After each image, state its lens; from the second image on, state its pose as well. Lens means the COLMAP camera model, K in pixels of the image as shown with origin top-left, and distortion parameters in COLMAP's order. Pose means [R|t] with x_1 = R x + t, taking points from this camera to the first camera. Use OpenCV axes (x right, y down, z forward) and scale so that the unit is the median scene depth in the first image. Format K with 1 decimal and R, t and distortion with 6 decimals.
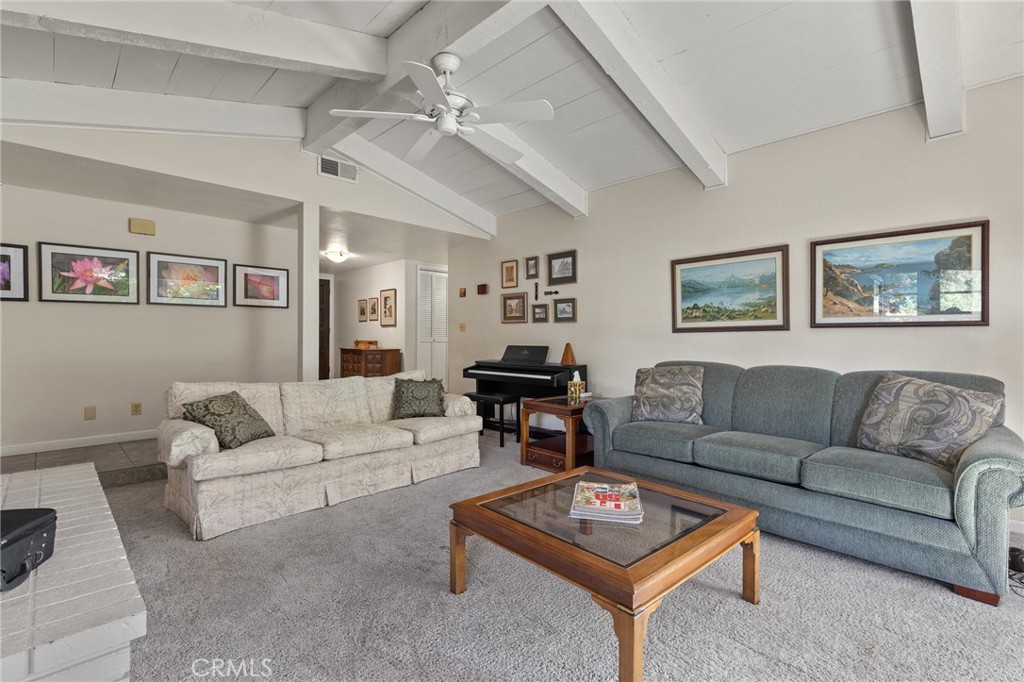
lens RADIAL K [[463.2, 0, 513.4], [0, 463.2, 338.8], [0, 0, 1]] dist [0.000449, -0.000001]
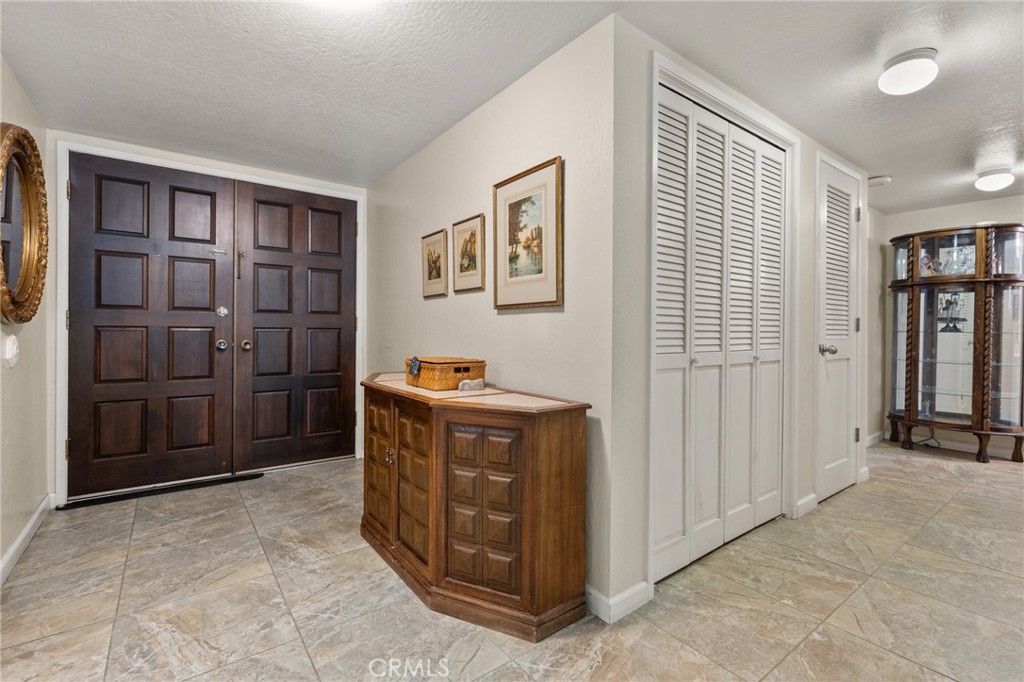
lens RADIAL K [[463.2, 0, 513.0], [0, 463.2, 333.9], [0, 0, 1]] dist [0.000449, -0.000001]
pose [[0.989478, 0.000908, -0.144684, -0.237062], [-0.000661, 0.999998, 0.001754, -0.012861], [0.144685, -0.001640, 0.989476, 0.727303]]
